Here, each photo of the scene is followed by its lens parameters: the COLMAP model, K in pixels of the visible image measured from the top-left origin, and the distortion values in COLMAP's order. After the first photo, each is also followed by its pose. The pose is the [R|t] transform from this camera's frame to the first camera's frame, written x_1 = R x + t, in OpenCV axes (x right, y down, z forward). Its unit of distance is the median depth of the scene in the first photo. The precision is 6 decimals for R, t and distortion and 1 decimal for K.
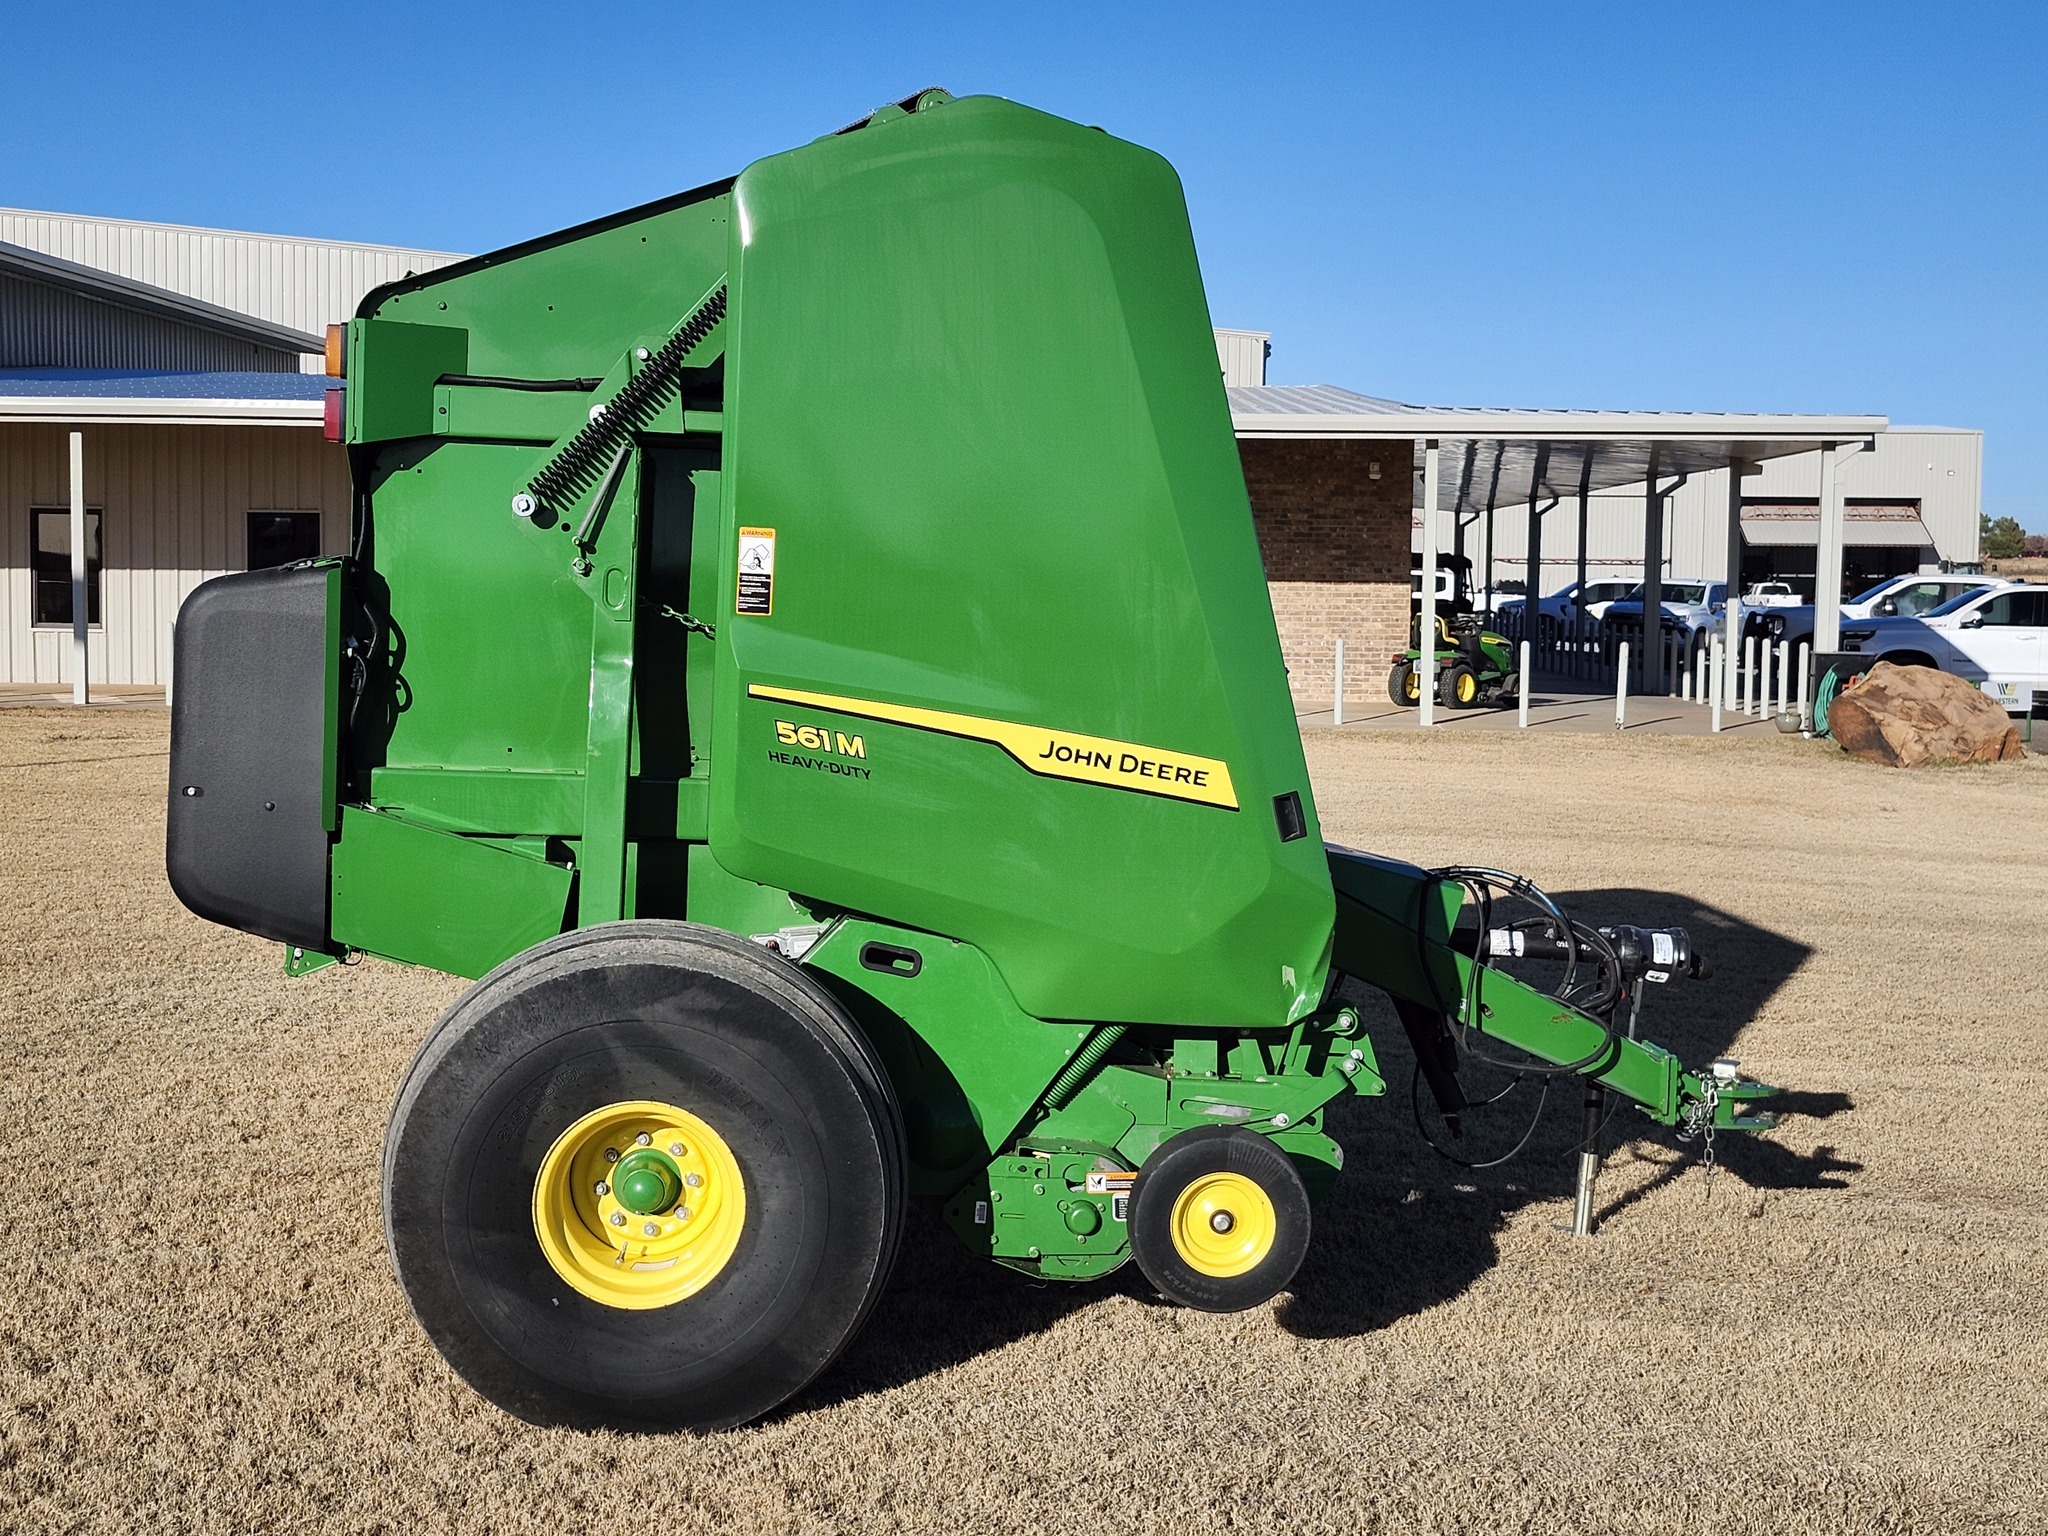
lens RADIAL K [[2825.3, 0, 1012.6], [0, 2825.3, 674.2], [0, 0, 1]] dist [0.114596, -0.027390]
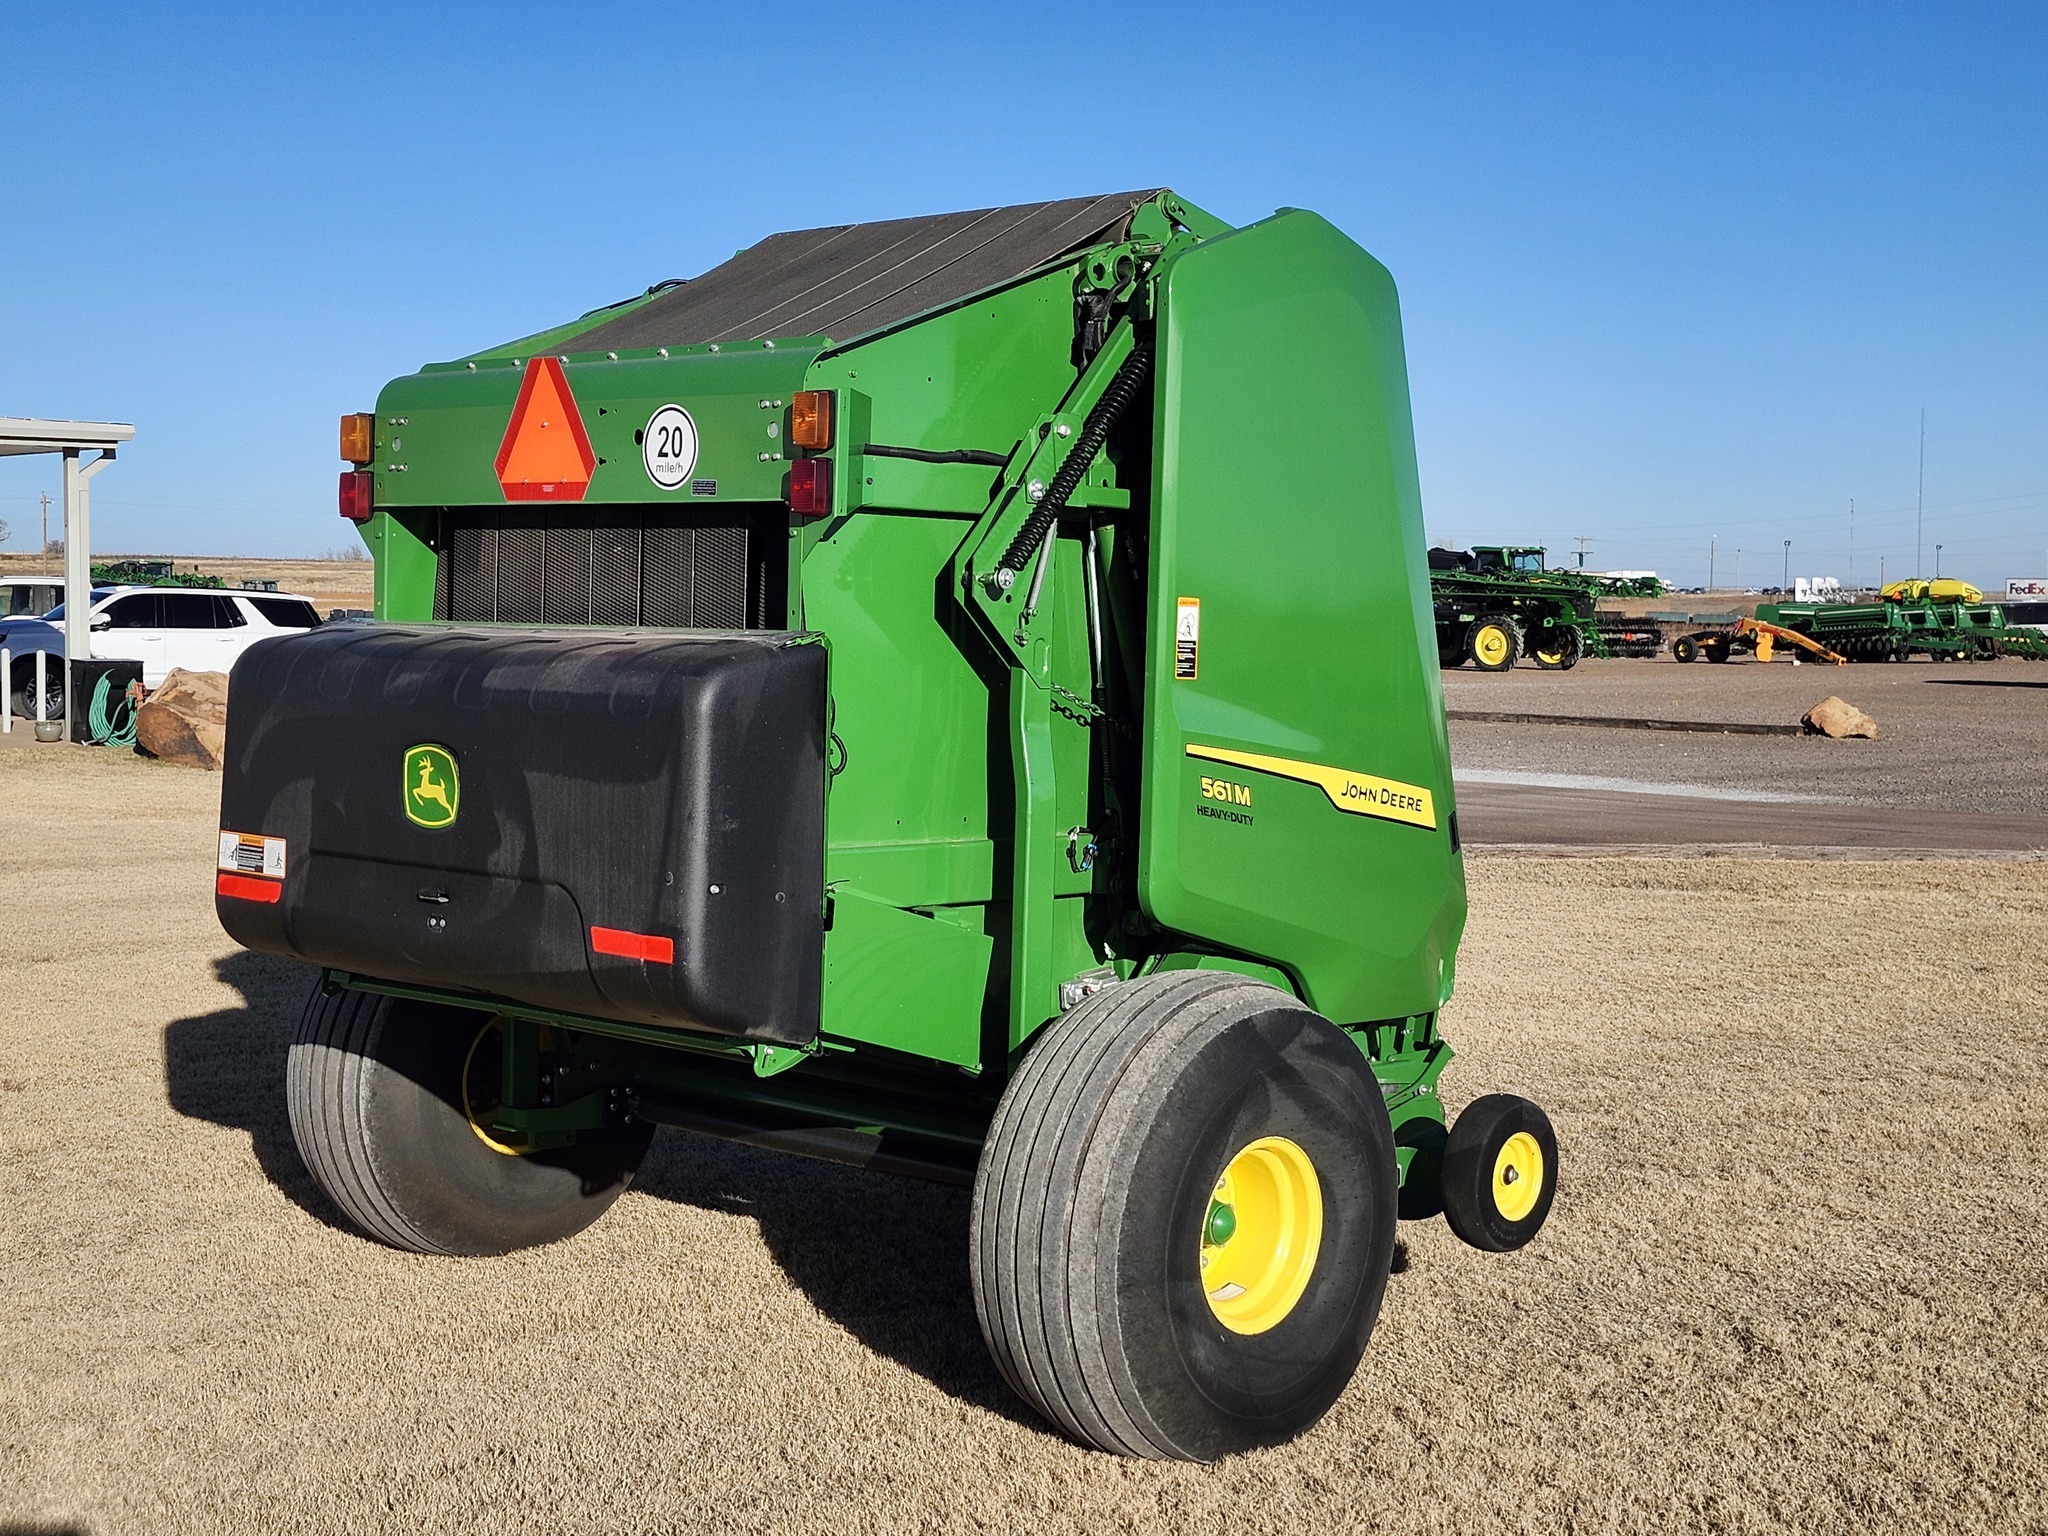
lens RADIAL K [[2825.3, 0, 1012.6], [0, 2825.3, 674.2], [0, 0, 1]] dist [0.114596, -0.027390]
pose [[0.718683, -0.032256, 0.694589, -0.870582], [0.029979, 0.999432, 0.015394, -0.040733], [-0.694691, 0.009760, 0.719242, 0.273039]]
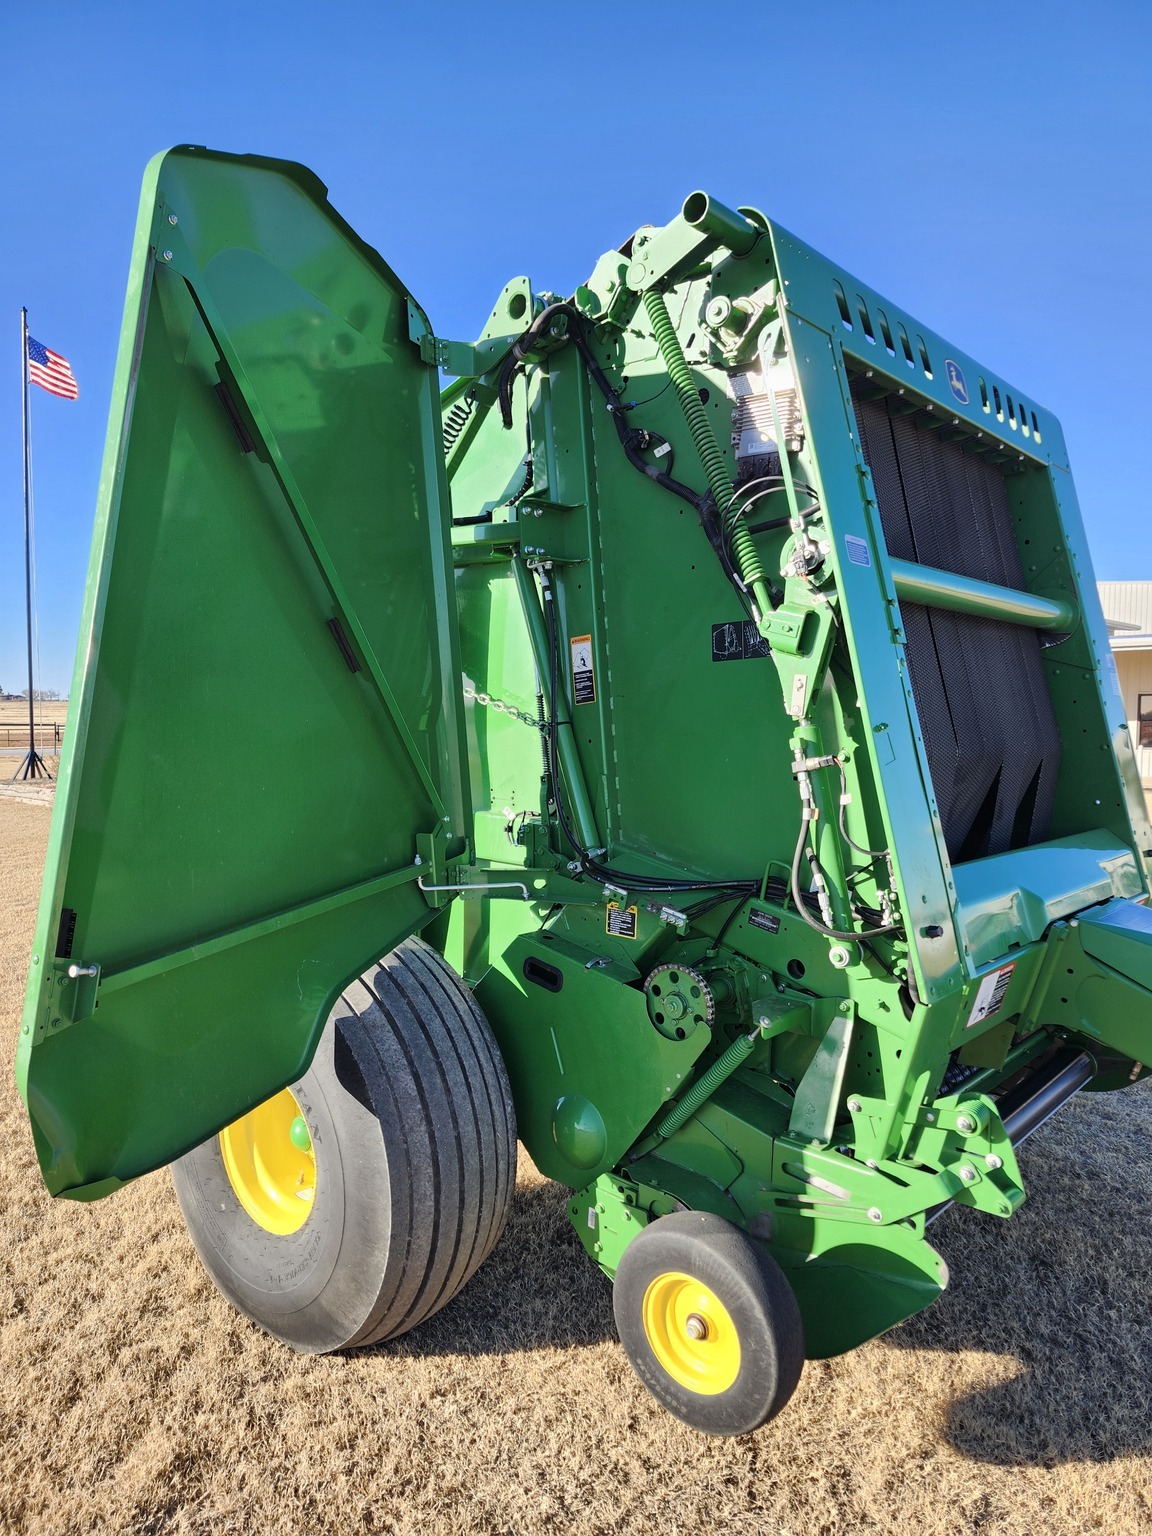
lens RADIAL K [[1060.3, 0, 576.0], [0, 1060.3, 768.0], [0, 0, 1]] dist [0.054832, -0.049189]
pose [[0.729907, 0.021561, -0.683206, 0.266055], [-0.022407, 0.999720, 0.007611, 0.012267], [0.683179, 0.009753, 0.730186, 0.697019]]
